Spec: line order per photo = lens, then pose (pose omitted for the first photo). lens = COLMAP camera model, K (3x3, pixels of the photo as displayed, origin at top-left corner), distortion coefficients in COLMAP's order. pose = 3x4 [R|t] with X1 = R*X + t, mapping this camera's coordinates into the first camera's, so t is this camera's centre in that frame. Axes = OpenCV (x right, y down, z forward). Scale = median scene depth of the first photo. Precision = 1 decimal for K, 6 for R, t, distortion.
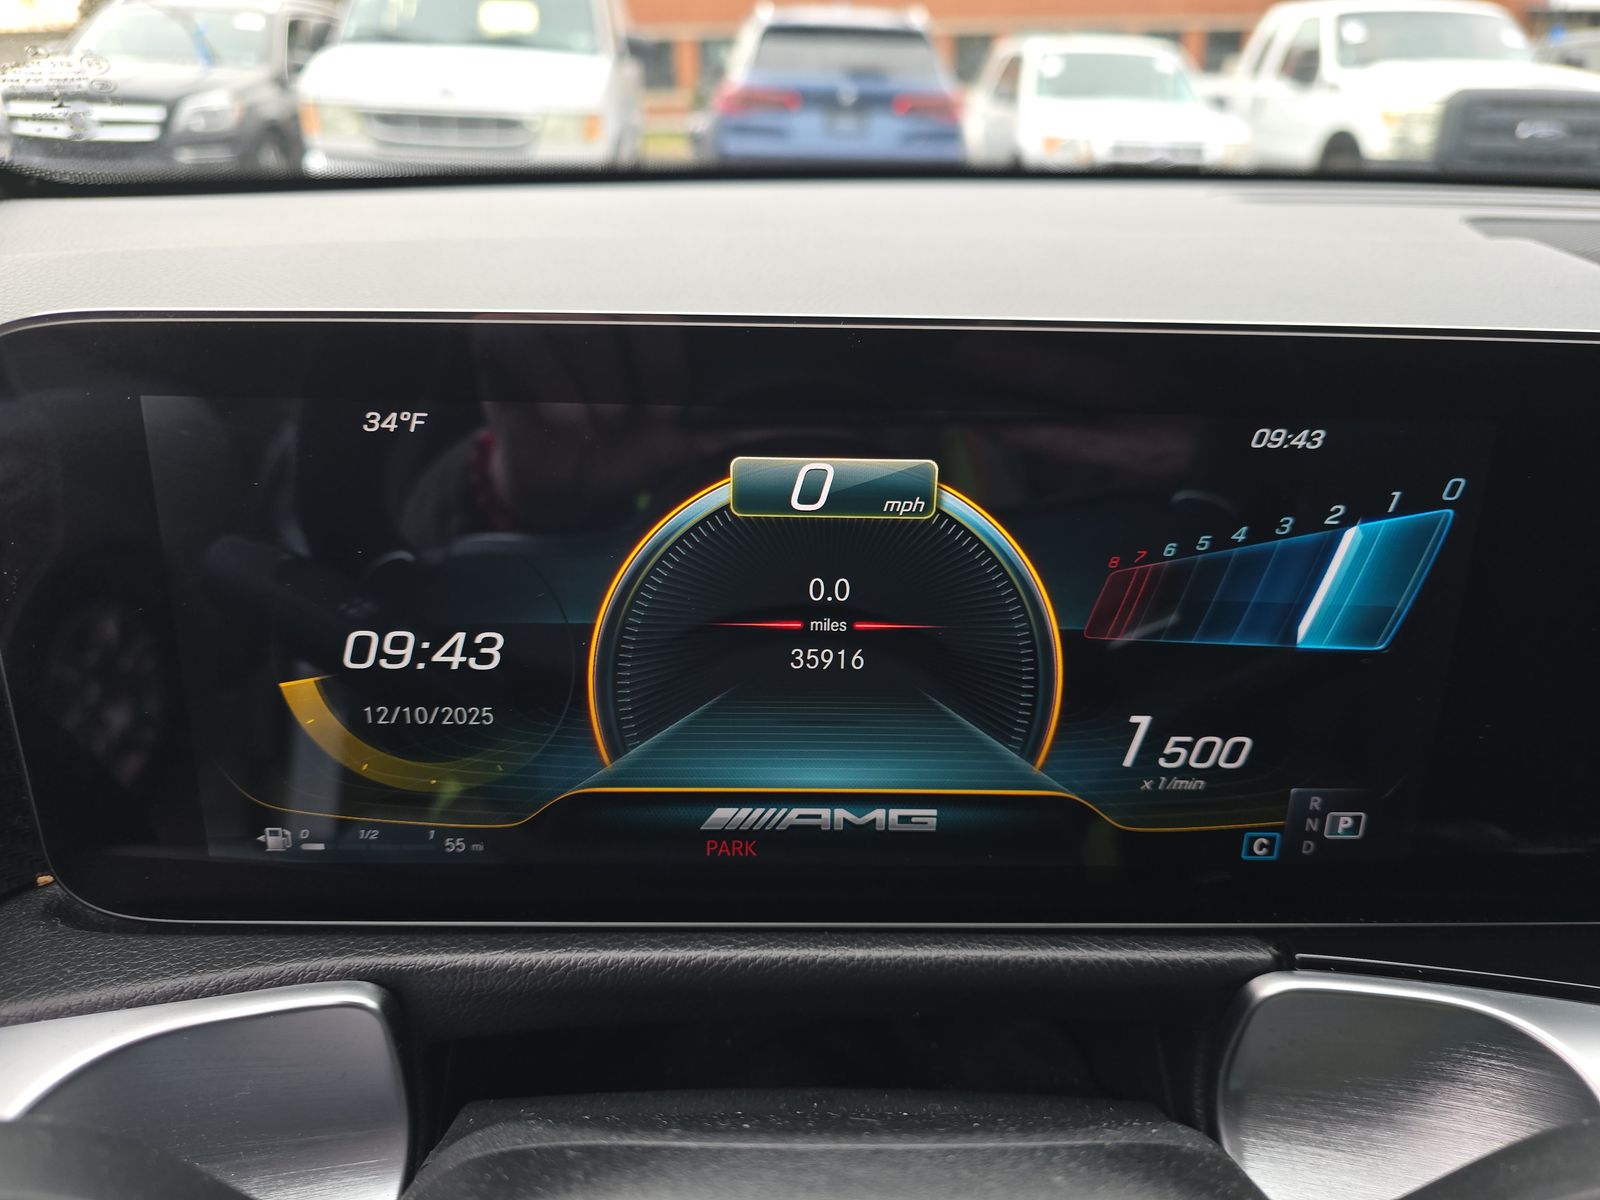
lens RADIAL K [[1071.6, 0, 799.8], [0, 1071.6, 576.3], [0, 0, 1]] dist [0.007564, -0.033585]
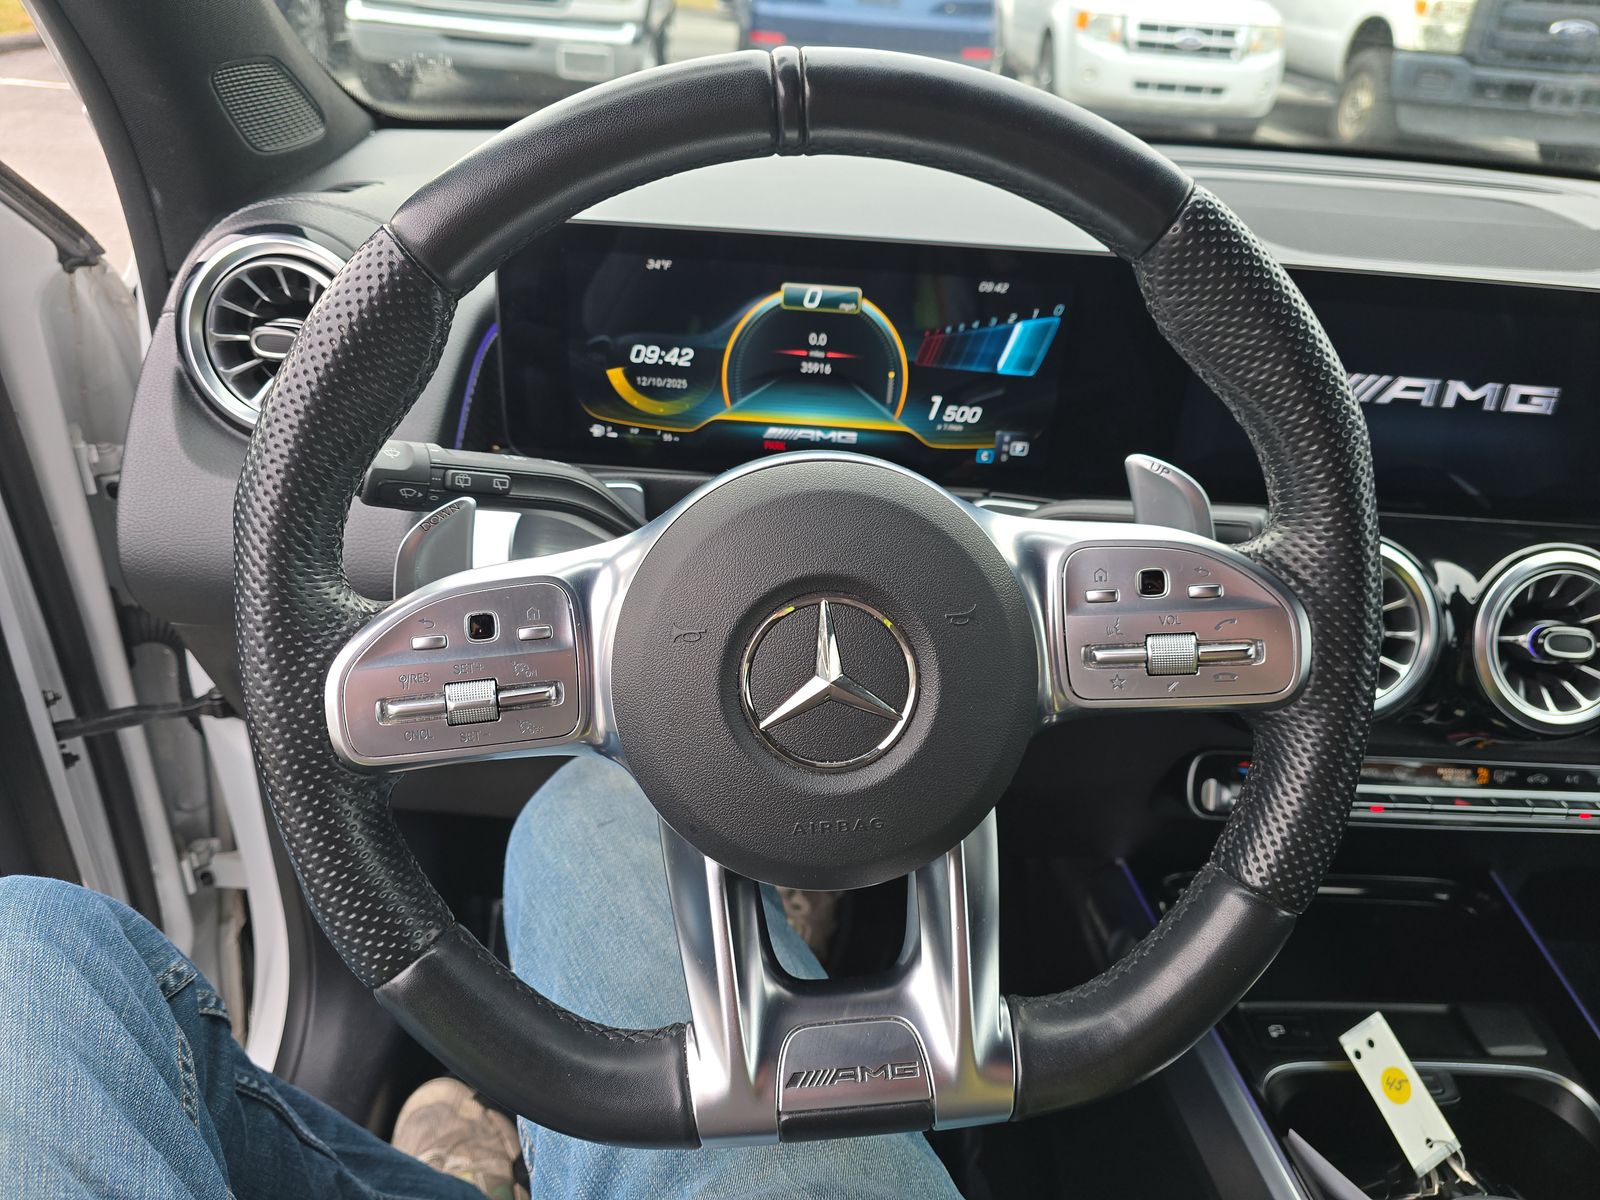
lens RADIAL K [[1079.1, 0, 800.0], [0, 1079.1, 600.0], [0, 0, 1]] dist [0.030484, -0.037139]
pose [[0.998890, 0.047099, 0.000519, 0.012897], [-0.046770, 0.990483, 0.129448, 0.298830], [0.005583, -0.129329, 0.991586, -1.673401]]
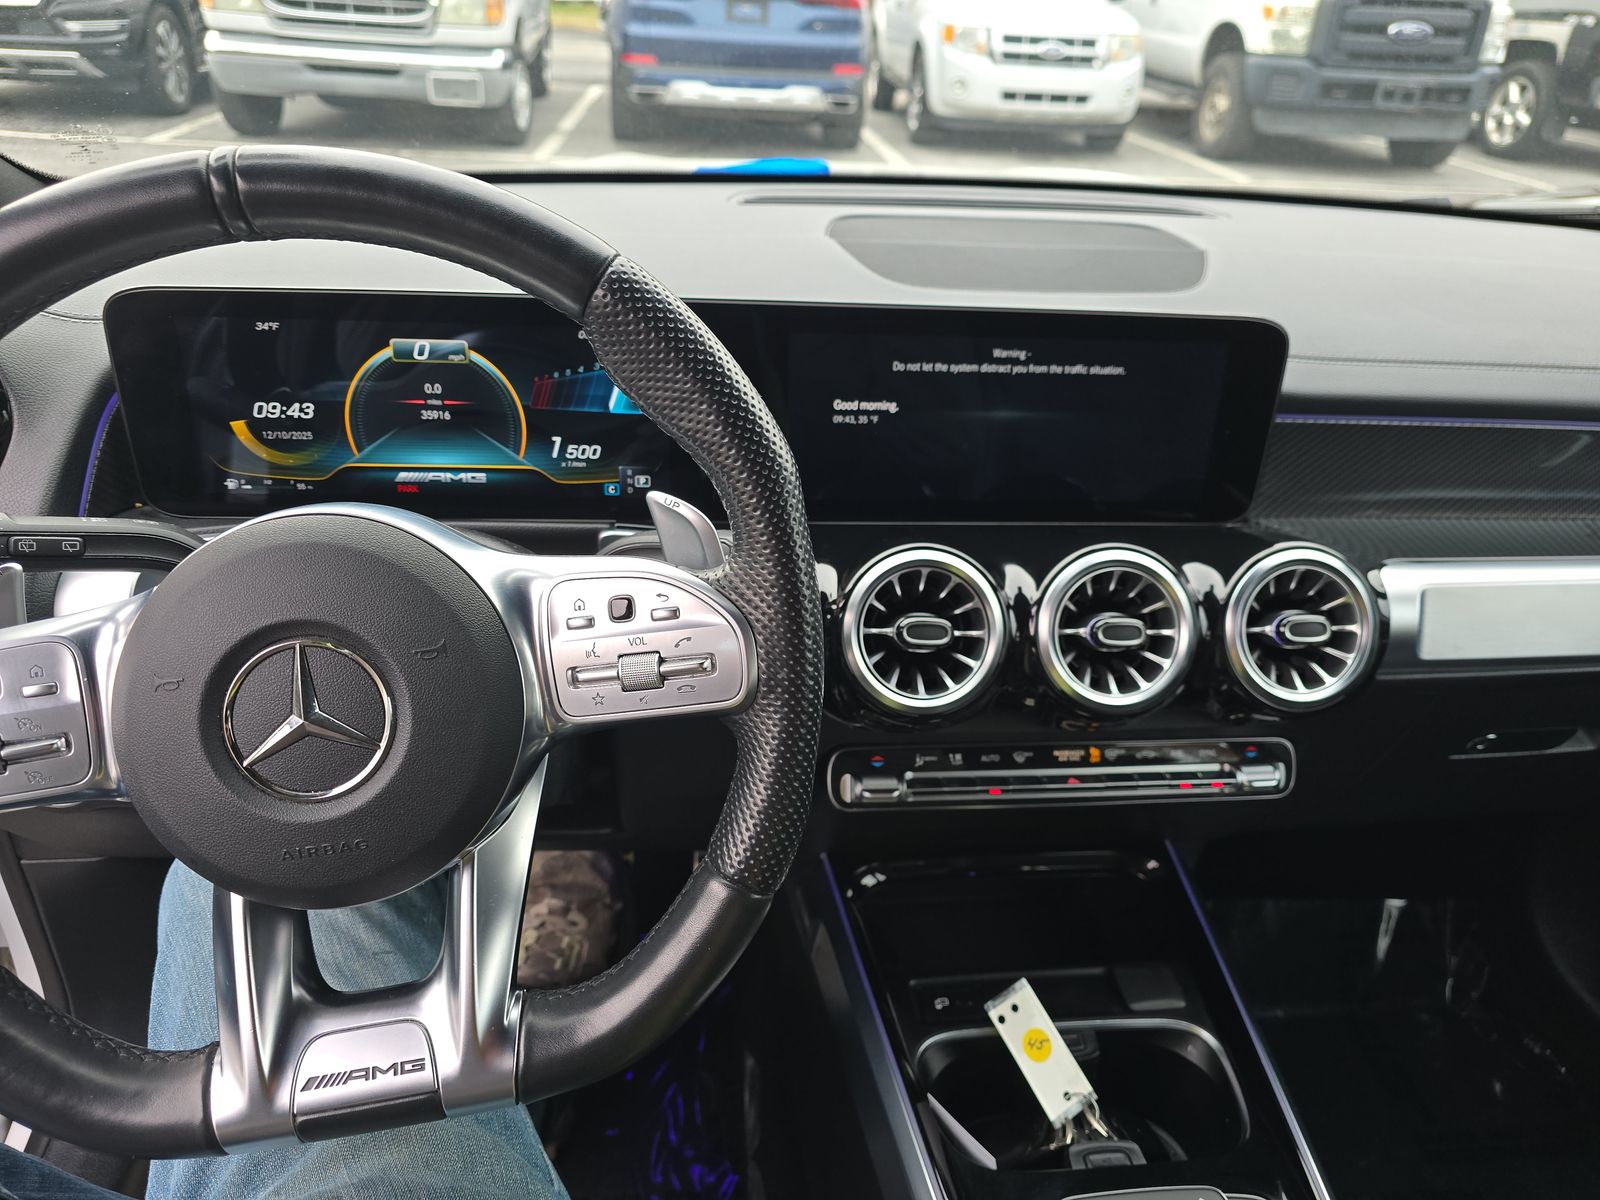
lens RADIAL K [[1079.1, 0, 800.0], [0, 1079.1, 600.0], [0, 0, 1]] dist [0.030484, -0.037139]
pose [[0.997920, -0.010457, 0.063609, 0.781494], [0.002889, 0.993018, 0.117931, 0.224936], [-0.064399, -0.117502, 0.990982, -1.883818]]
